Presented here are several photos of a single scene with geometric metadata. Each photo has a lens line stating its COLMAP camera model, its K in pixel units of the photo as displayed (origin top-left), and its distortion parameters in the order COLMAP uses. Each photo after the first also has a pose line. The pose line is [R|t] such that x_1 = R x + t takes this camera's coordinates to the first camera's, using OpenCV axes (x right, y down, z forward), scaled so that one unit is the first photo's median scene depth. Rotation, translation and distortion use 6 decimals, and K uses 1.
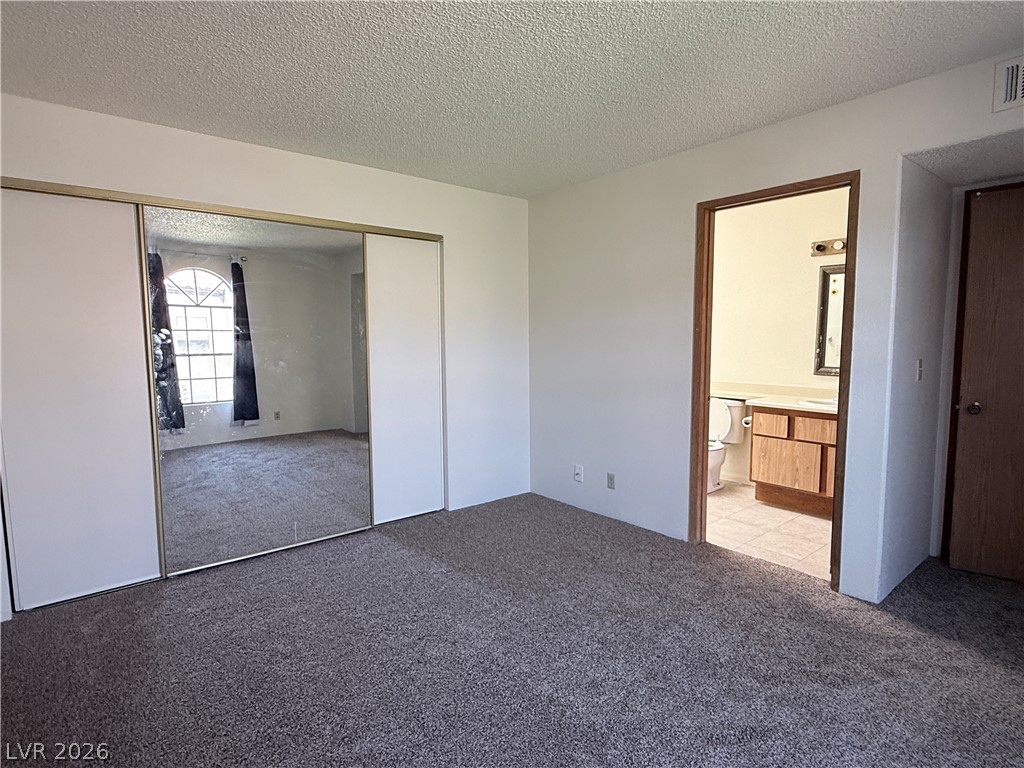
lens RADIAL K [[549.5, 0, 519.1], [0, 549.5, 379.3], [0, 0, 1]] dist [0.021046, -0.003230]
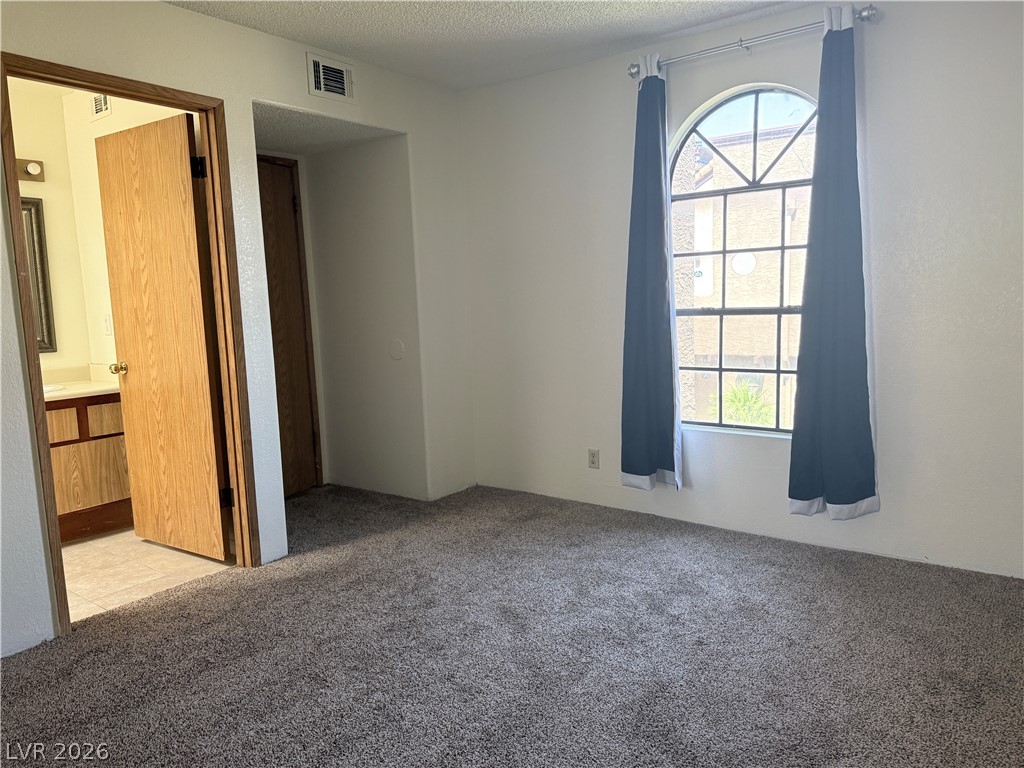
lens RADIAL K [[718.1, 0, 515.9], [0, 718.1, 392.5], [0, 0, 1]] dist [0.026413, -0.036739]
pose [[-0.209277, -0.136903, 0.968226, -0.668677], [0.115184, 0.979807, 0.163437, -0.049880], [-0.971049, 0.145727, -0.189282, 0.797248]]
